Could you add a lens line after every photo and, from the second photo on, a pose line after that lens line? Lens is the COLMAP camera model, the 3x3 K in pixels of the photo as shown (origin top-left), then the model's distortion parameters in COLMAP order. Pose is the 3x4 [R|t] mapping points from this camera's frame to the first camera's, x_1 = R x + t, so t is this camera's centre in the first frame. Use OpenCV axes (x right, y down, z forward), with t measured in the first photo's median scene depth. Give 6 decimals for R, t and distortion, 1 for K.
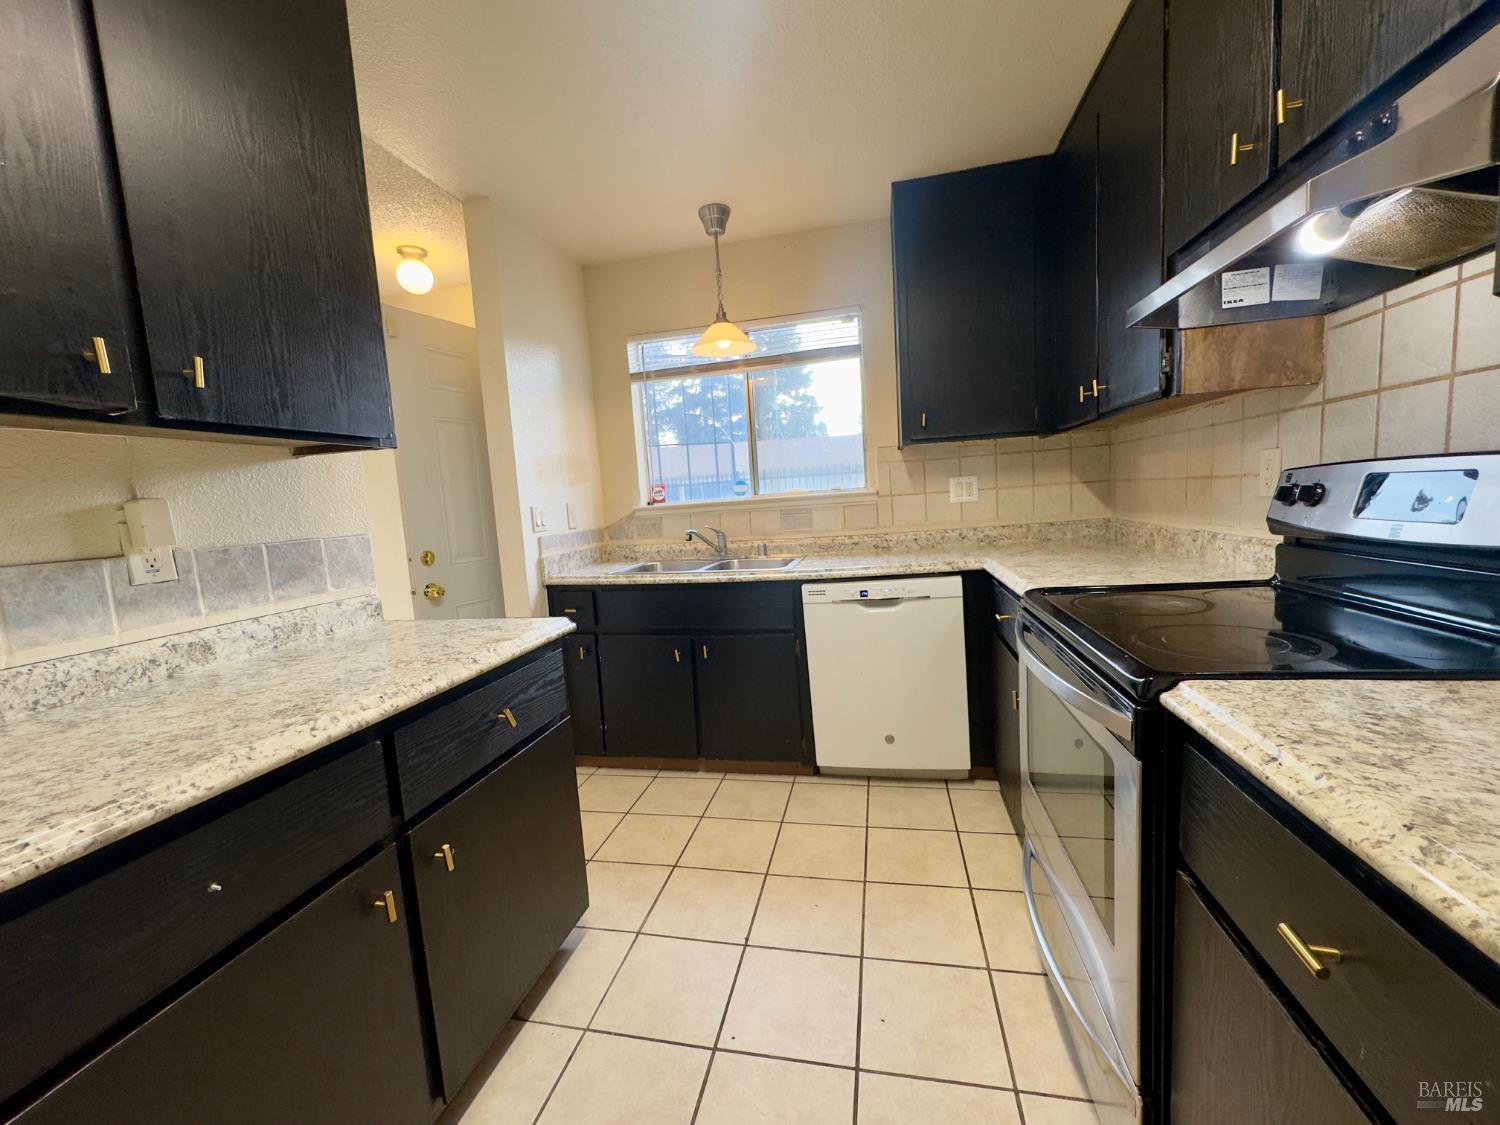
lens RADIAL K [[598.6, 0, 750.0], [0, 598.6, 562.5], [0, 0, 1]] dist [-0.004284, 0.000489]
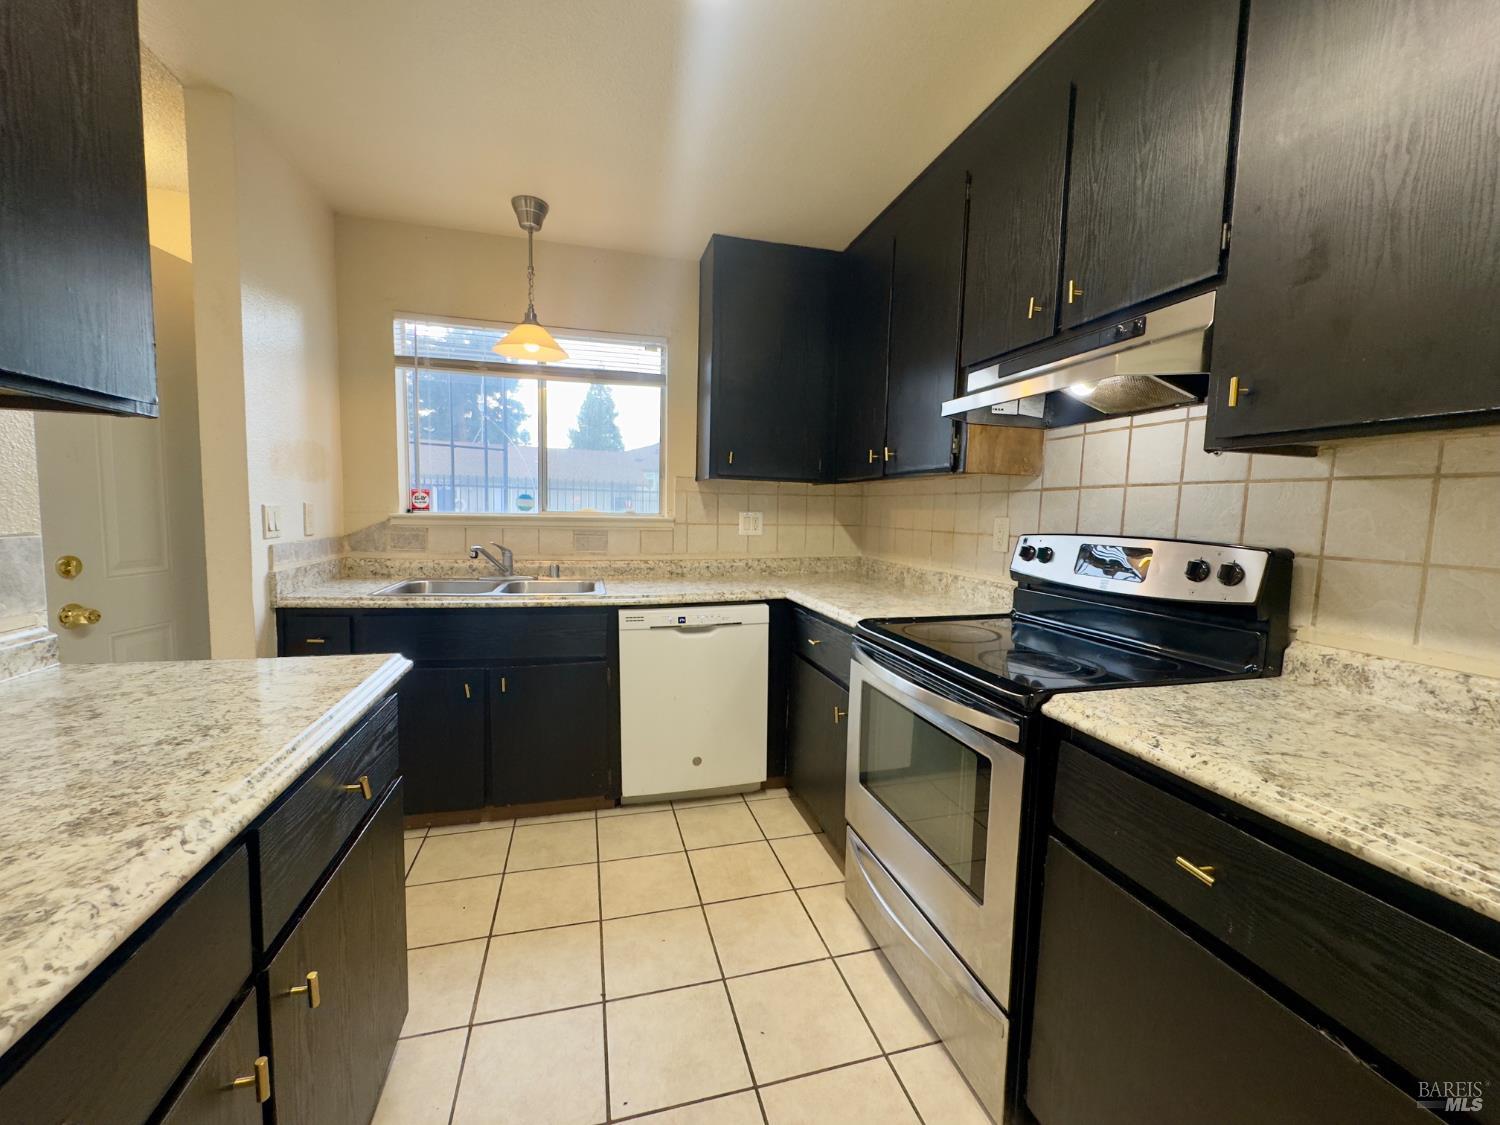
lens RADIAL K [[598.6, 0, 750.0], [0, 598.6, 562.5], [0, 0, 1]] dist [-0.004284, 0.000489]
pose [[0.881840, 0.044479, 0.469447, -0.189167], [-0.030206, 0.998825, -0.037894, -0.010860], [-0.470581, 0.019236, 0.882147, 0.039501]]
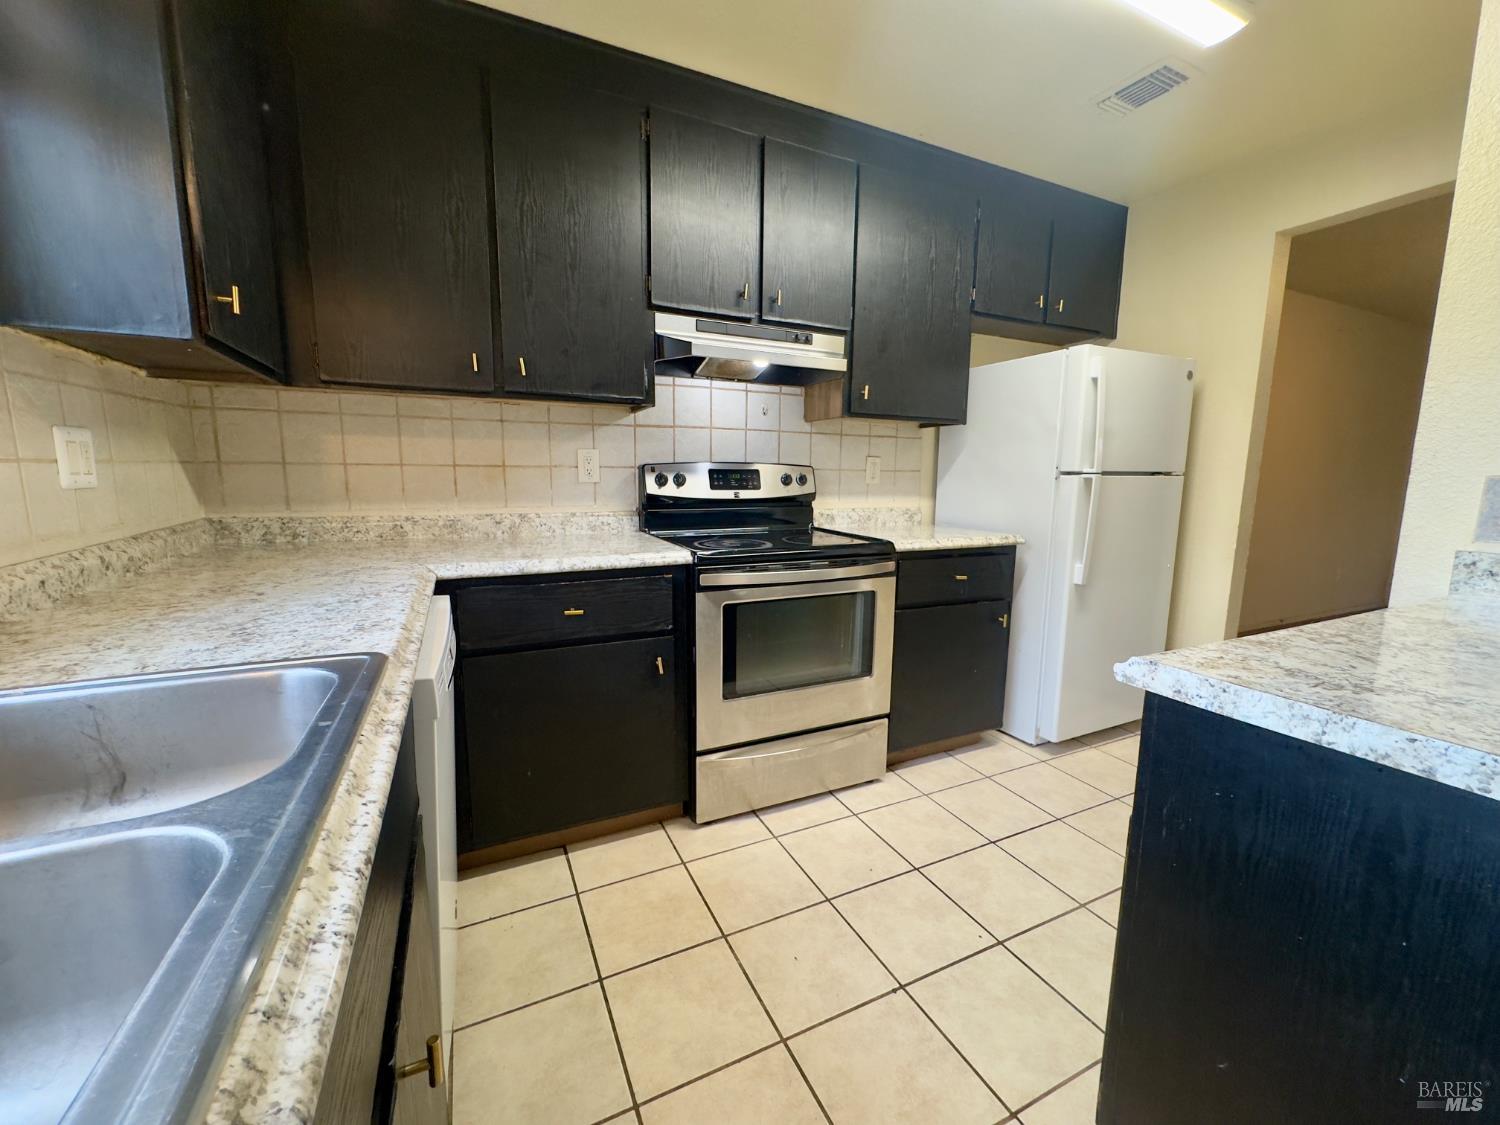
lens RADIAL K [[598.6, 0, 750.0], [0, 598.6, 562.5], [0, 0, 1]] dist [-0.004284, 0.000489]
pose [[-0.610096, -0.059015, 0.790127, -0.349004], [0.115135, 0.980034, 0.162100, -0.074225], [-0.783918, 0.189868, -0.591121, 1.069415]]
